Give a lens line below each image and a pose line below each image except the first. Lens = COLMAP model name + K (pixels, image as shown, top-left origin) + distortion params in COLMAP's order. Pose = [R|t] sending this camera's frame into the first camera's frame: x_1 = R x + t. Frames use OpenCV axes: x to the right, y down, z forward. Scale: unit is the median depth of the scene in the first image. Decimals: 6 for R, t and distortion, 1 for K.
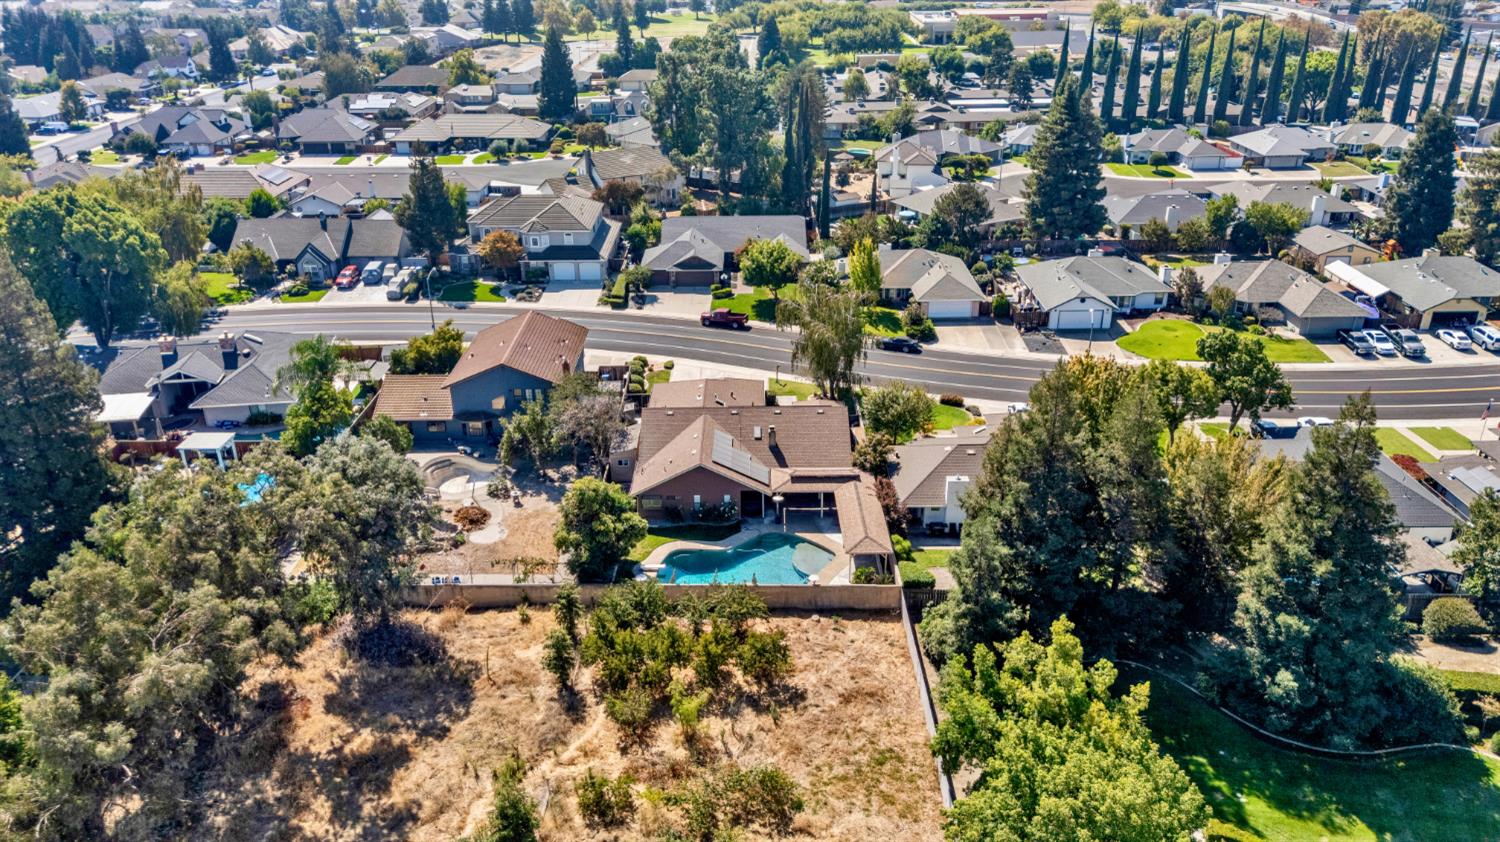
lens RADIAL K [[1089.2, 0, 750.0], [0, 1089.2, 421.0], [0, 0, 1]] dist [0.032255, -0.000825]
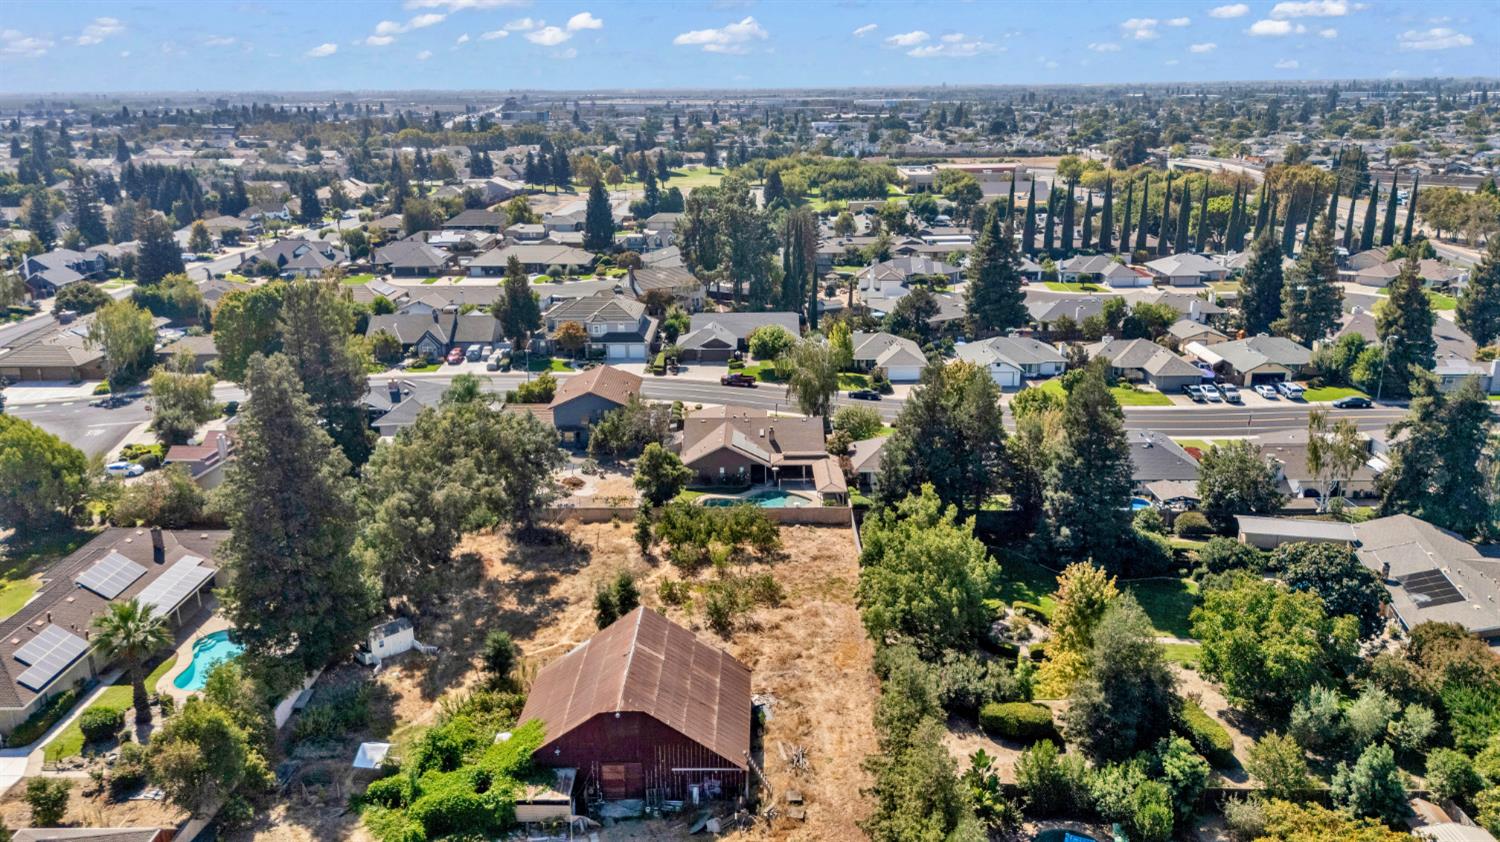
lens RADIAL K [[1111.7, 0, 746.1], [0, 1111.7, 426.5], [0, 0, 1]] dist [0.074497, -0.081605]
pose [[0.999952, 0.001561, -0.009691, 0.000000], [-0.002807, 0.991513, -0.129979, 0.097401], [0.009406, 0.130000, 0.991469, -0.251326]]
